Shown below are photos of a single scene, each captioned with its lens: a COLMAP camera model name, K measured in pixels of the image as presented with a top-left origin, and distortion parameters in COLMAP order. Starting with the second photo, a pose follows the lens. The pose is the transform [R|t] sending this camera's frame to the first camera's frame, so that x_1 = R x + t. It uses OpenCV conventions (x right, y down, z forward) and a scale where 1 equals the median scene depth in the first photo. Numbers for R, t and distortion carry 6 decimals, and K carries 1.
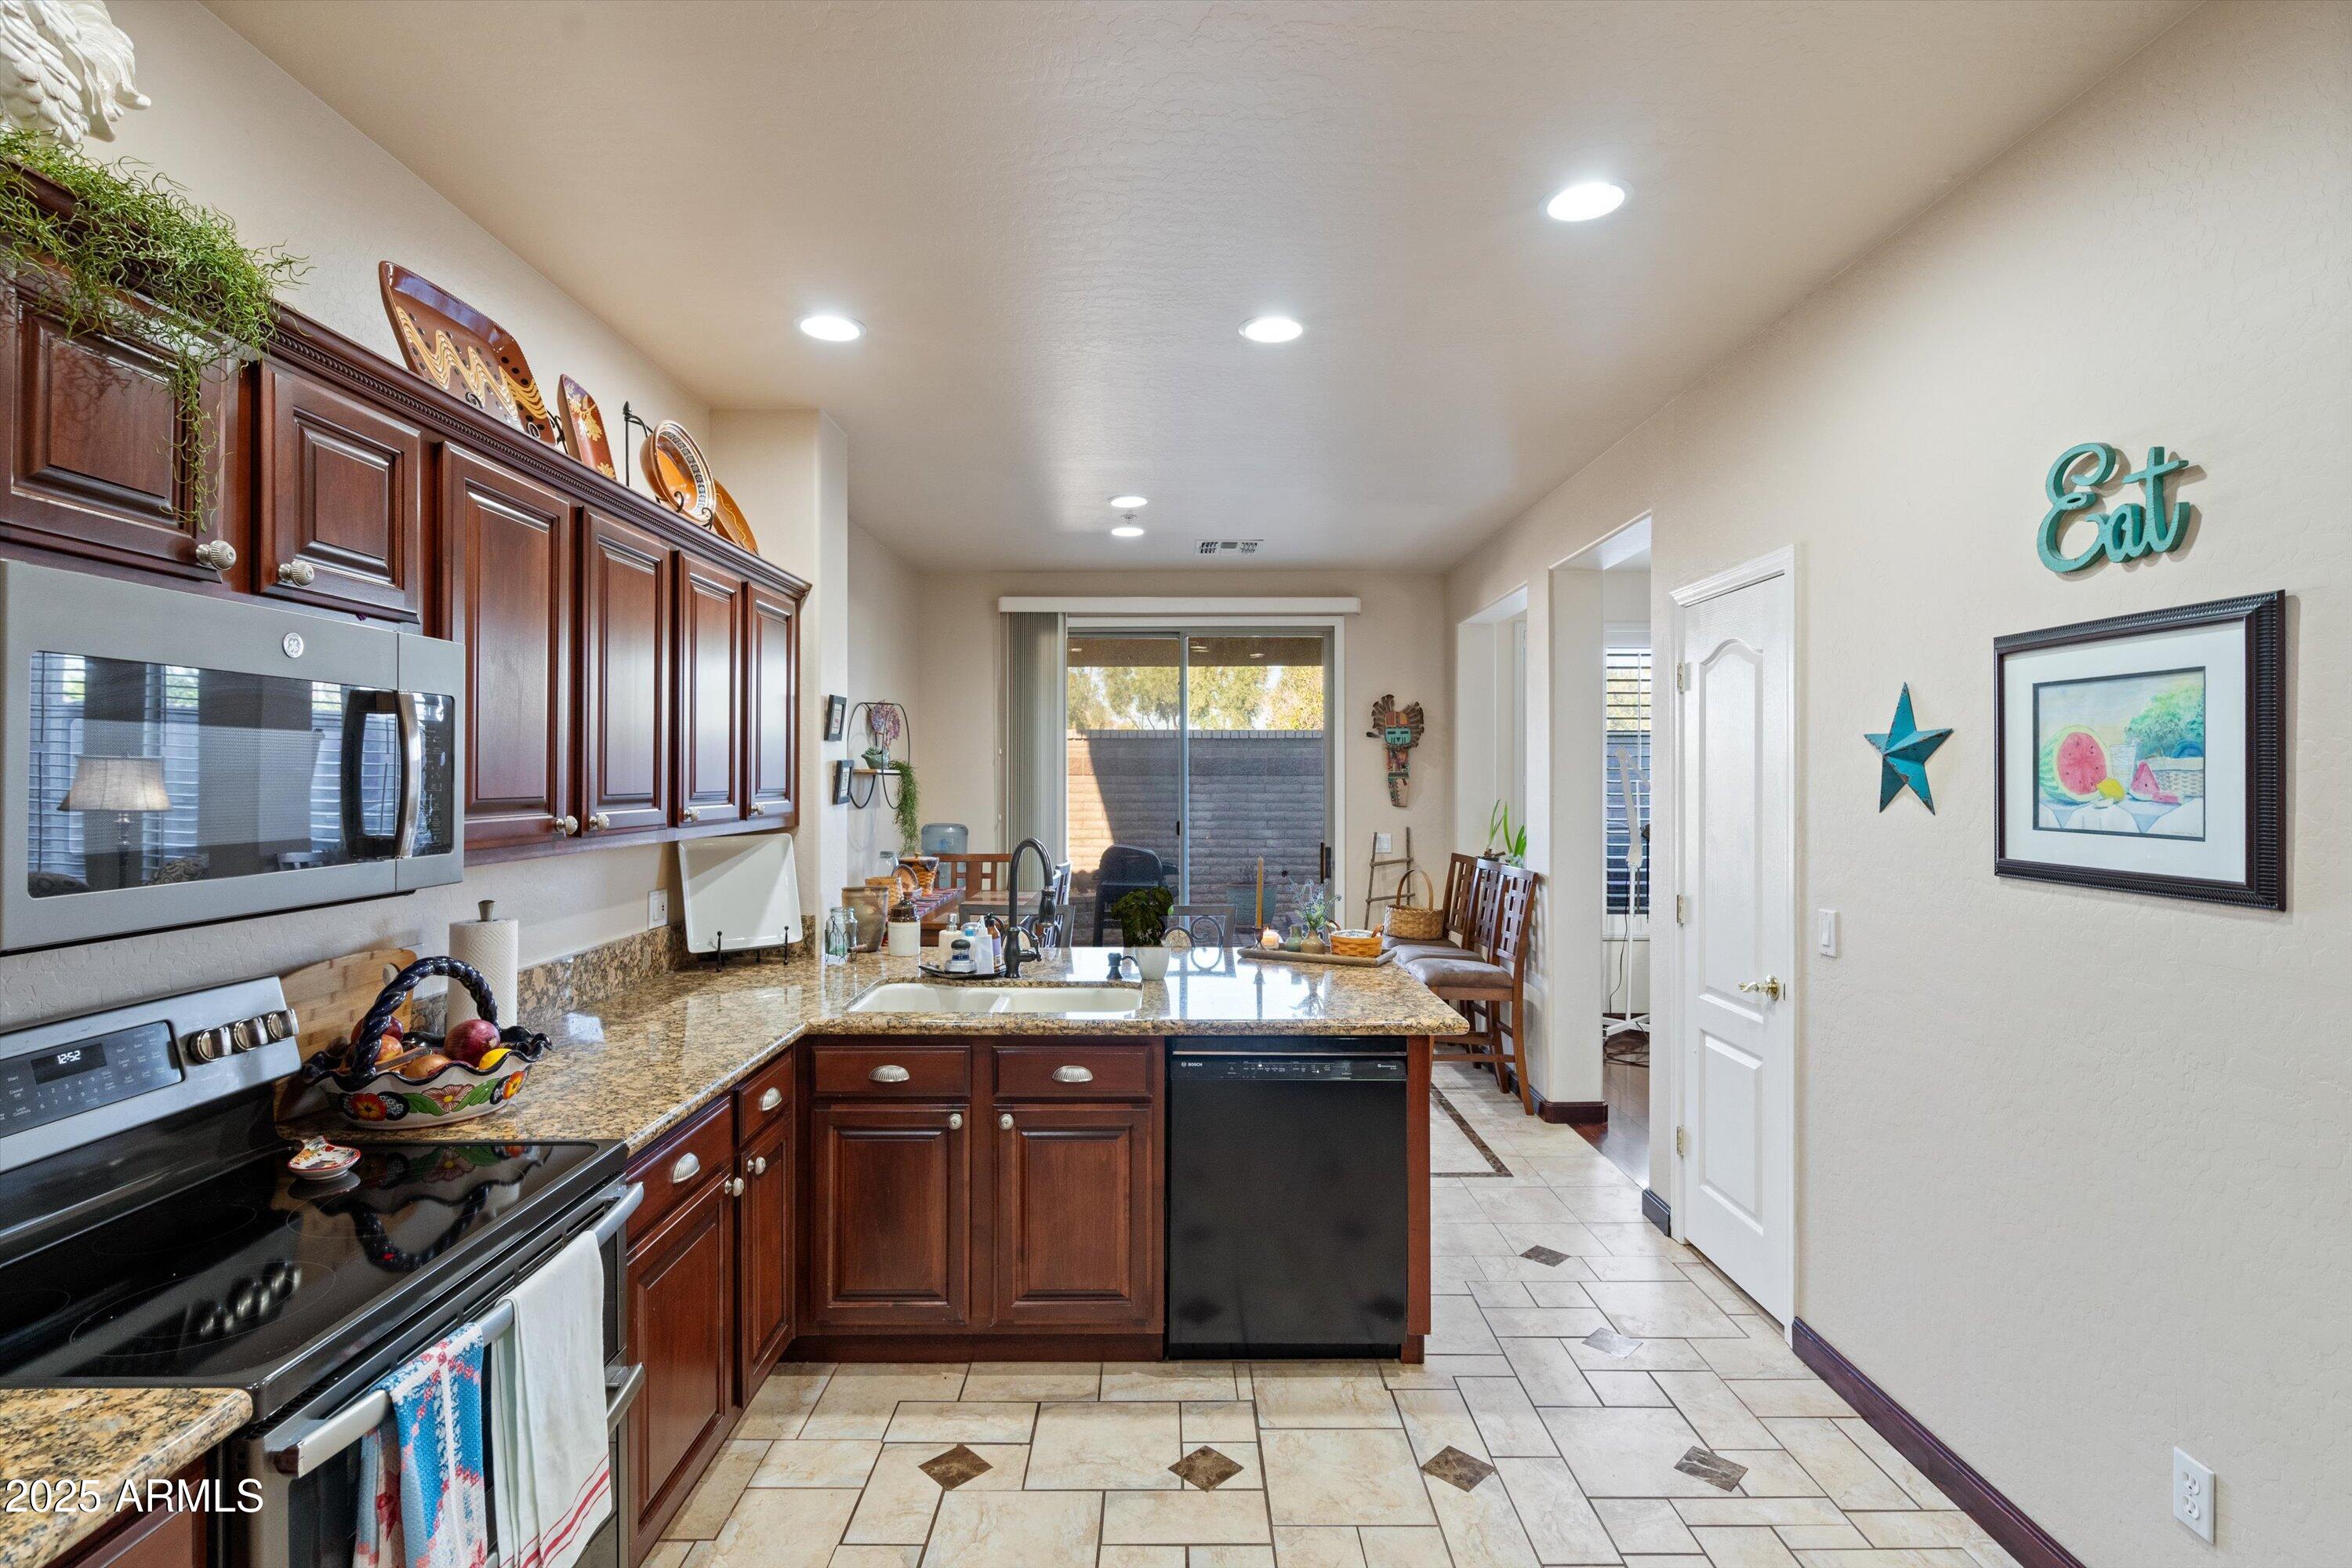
lens RADIAL K [[1128.3, 0, 1168.8], [0, 1128.3, 780.7], [0, 0, 1]] dist [-0.001493, 0.000172]
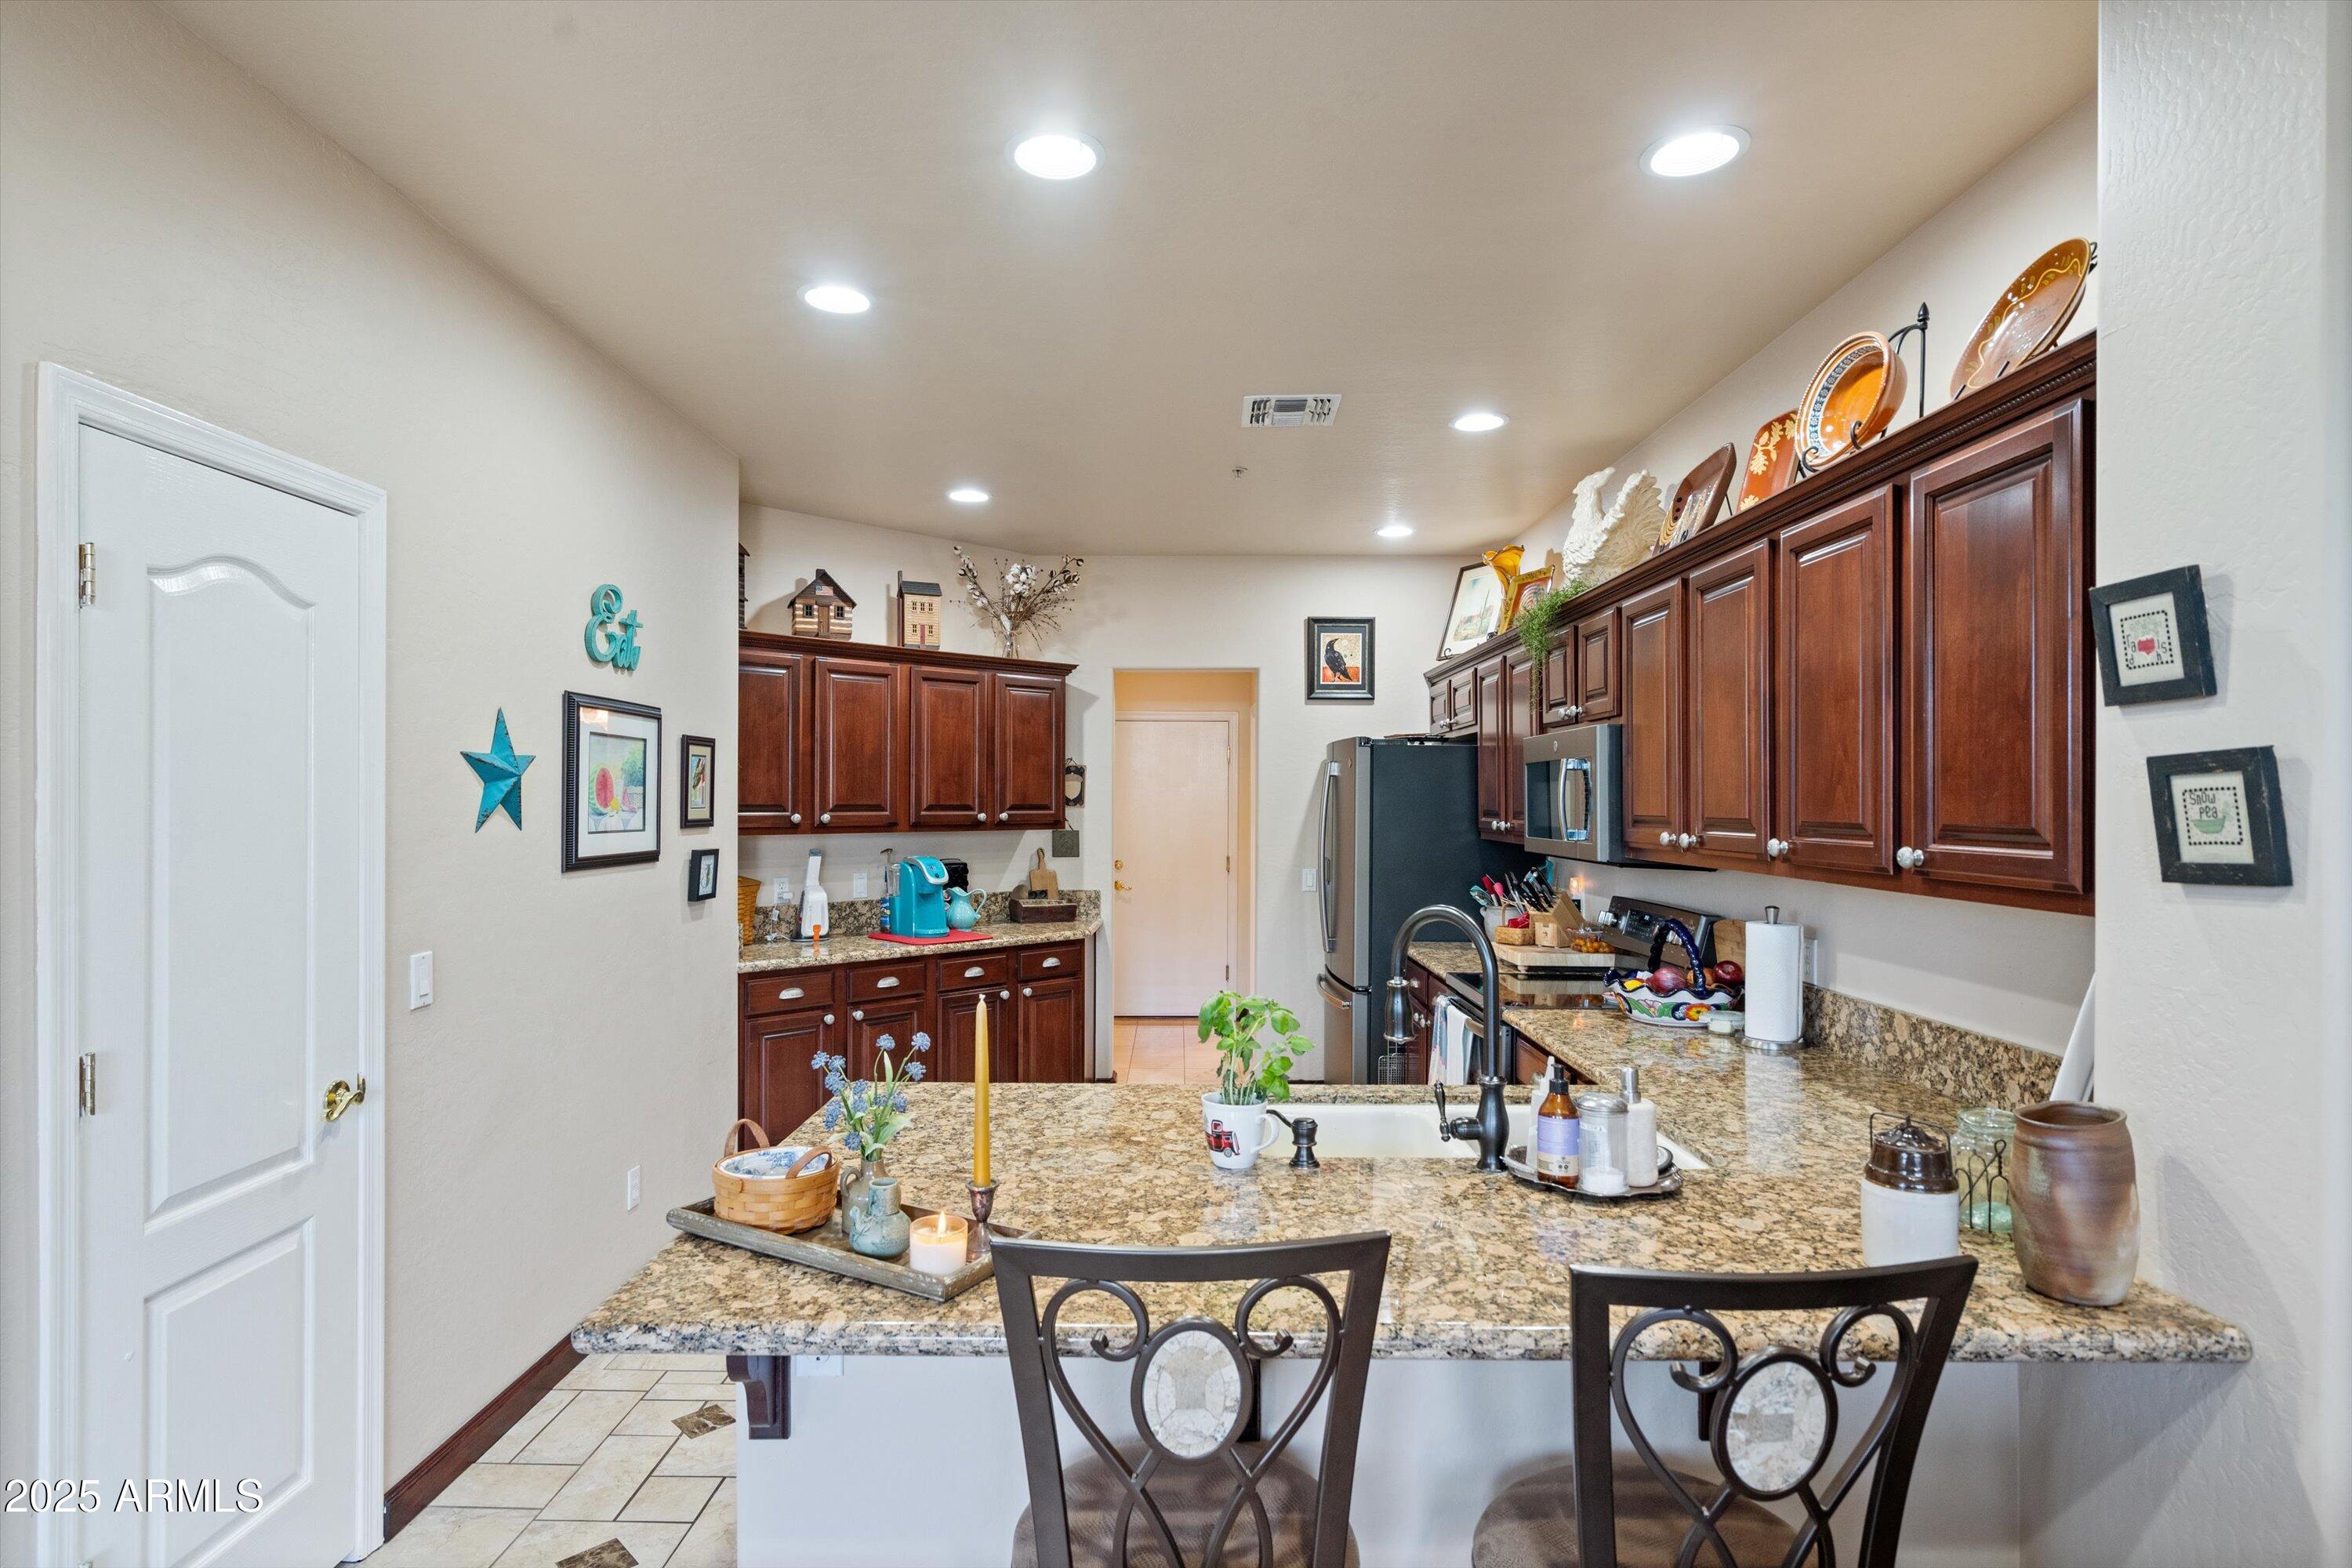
lens RADIAL K [[1215.9, 0, 1167.9], [0, 1215.9, 791.4], [0, 0, 1]] dist [0.001534, 0.000277]
pose [[-0.999957, -0.003183, 0.008658, 0.014970], [-0.003214, 0.999988, -0.003606, -0.005852], [-0.008646, -0.003634, -0.999956, 1.890301]]
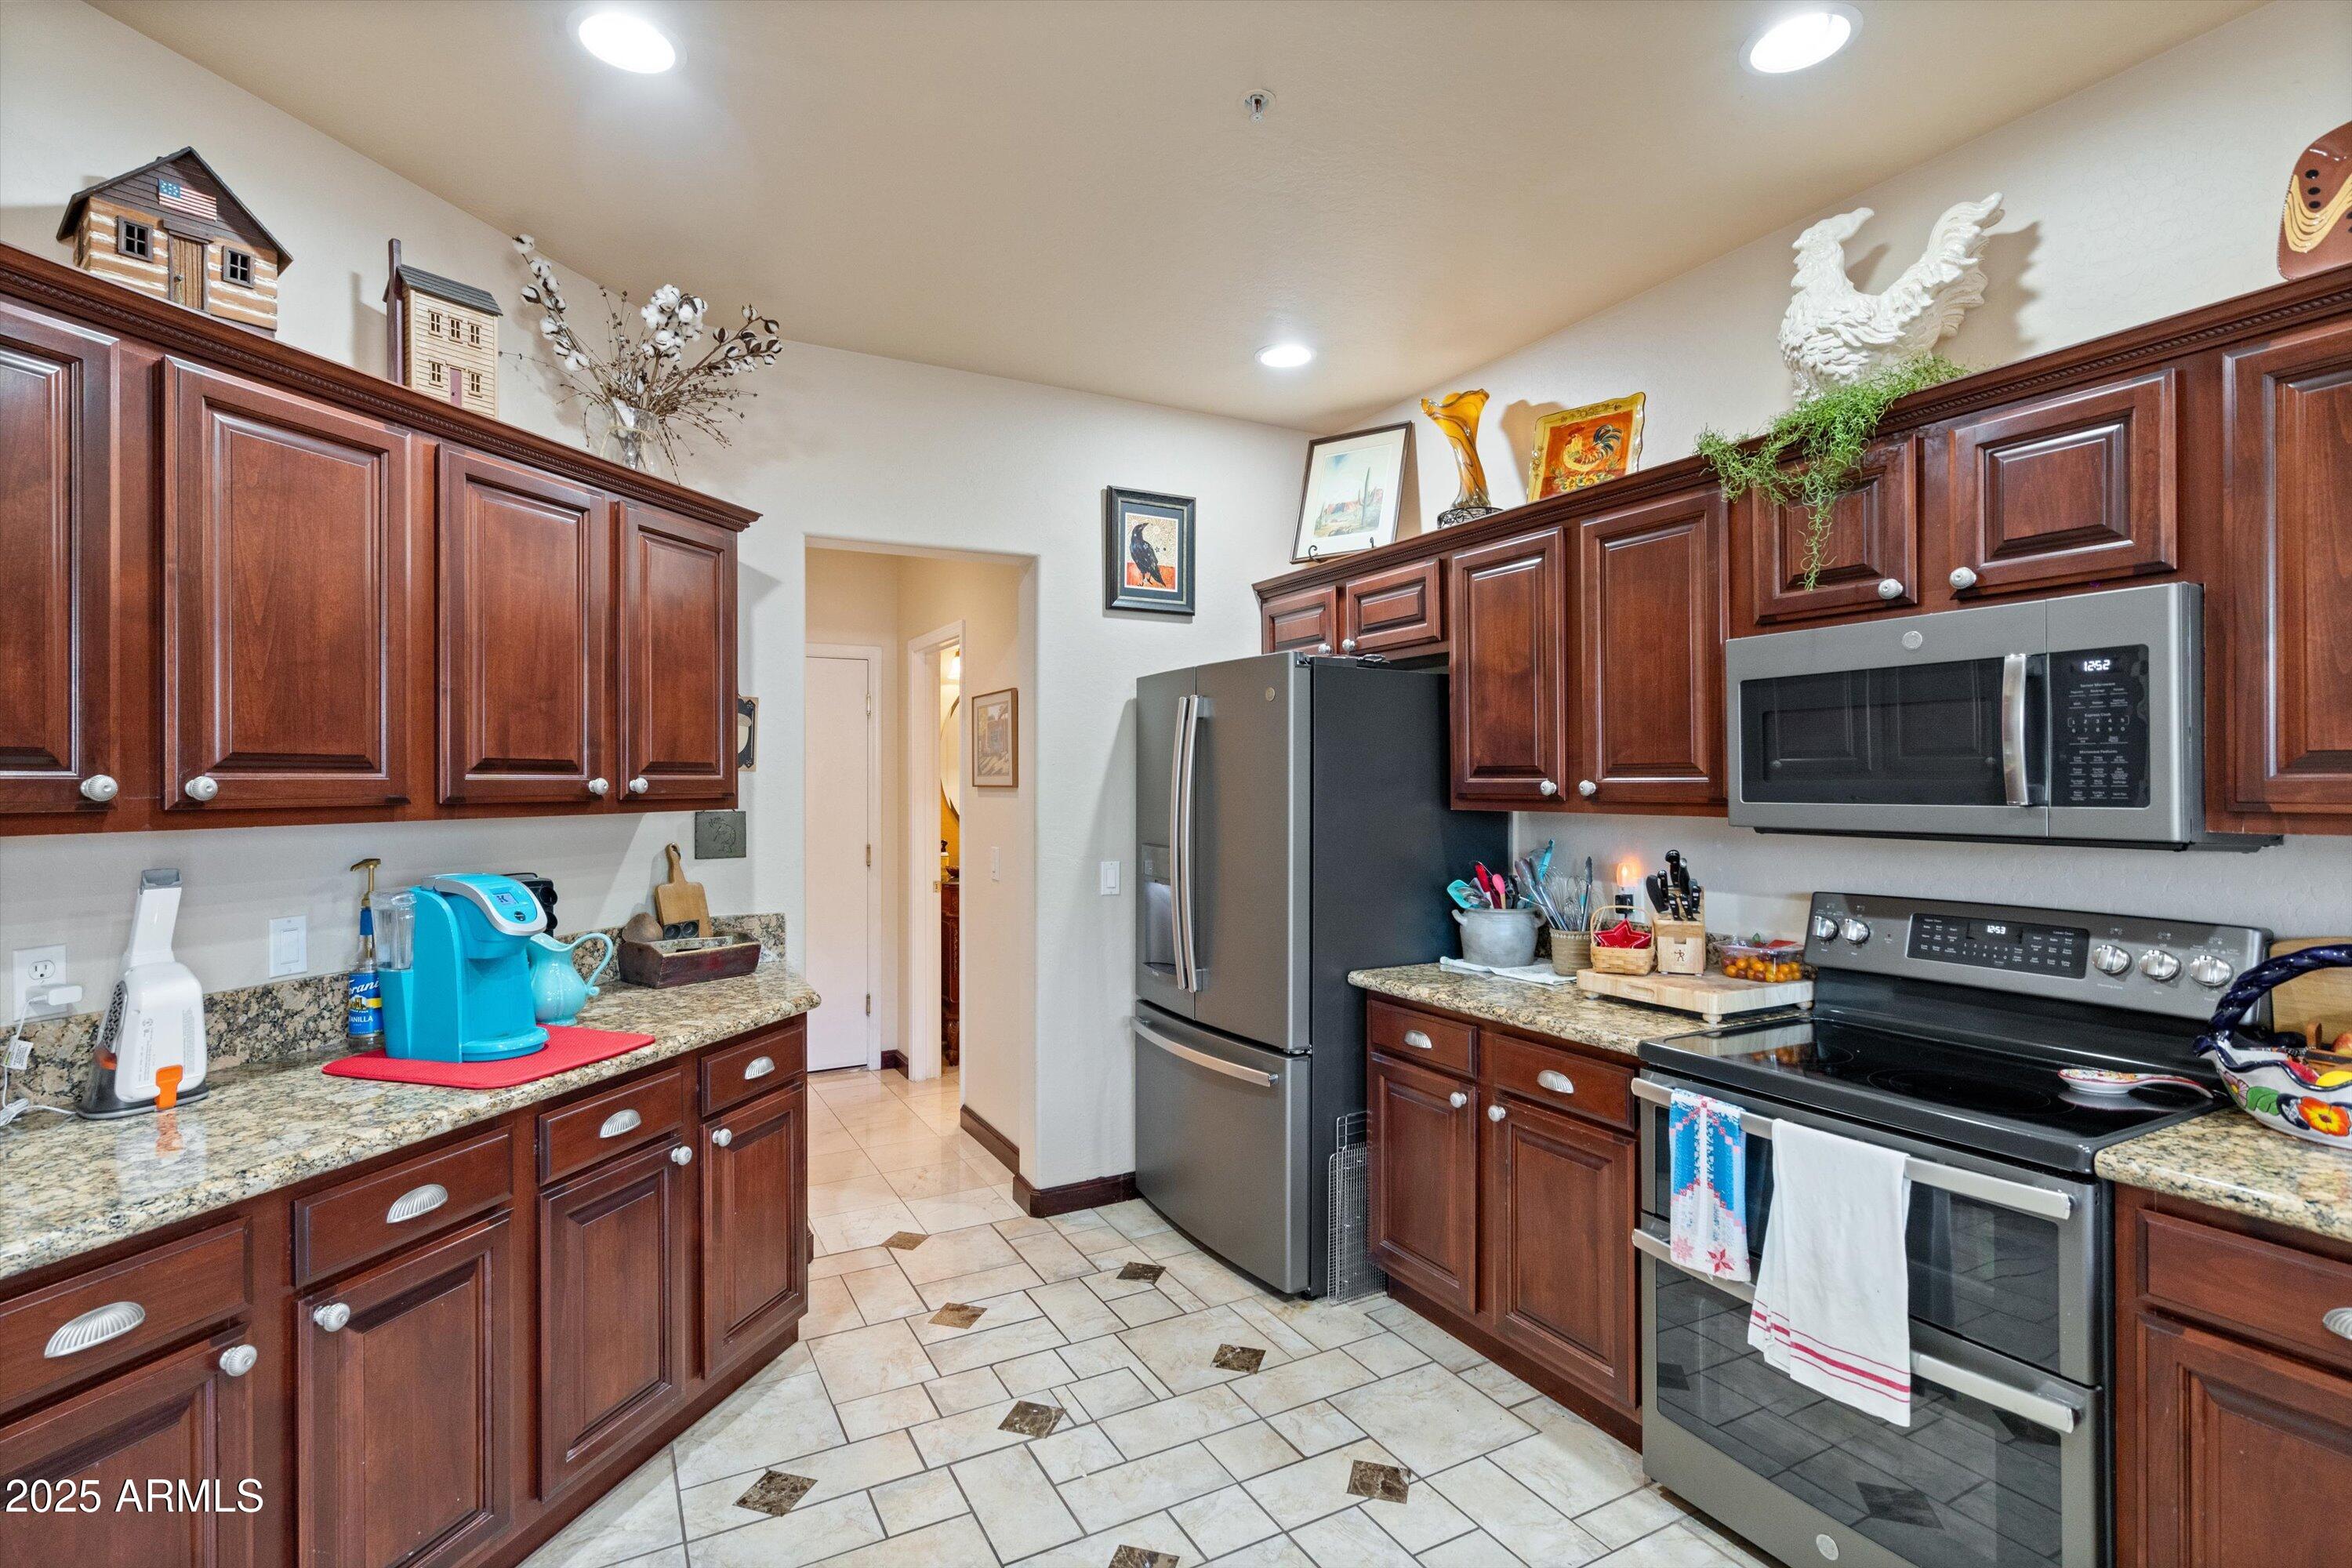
lens RADIAL K [[1101.3, 0, 1170.1], [0, 1101.3, 776.5], [0, 0, 1]] dist [-0.002515, 0.000273]
pose [[-0.880081, 0.001193, -0.474822, 0.343397], [0.002351, 0.999996, -0.001845, 0.024255], [0.474818, -0.002740, -0.880080, 0.919258]]
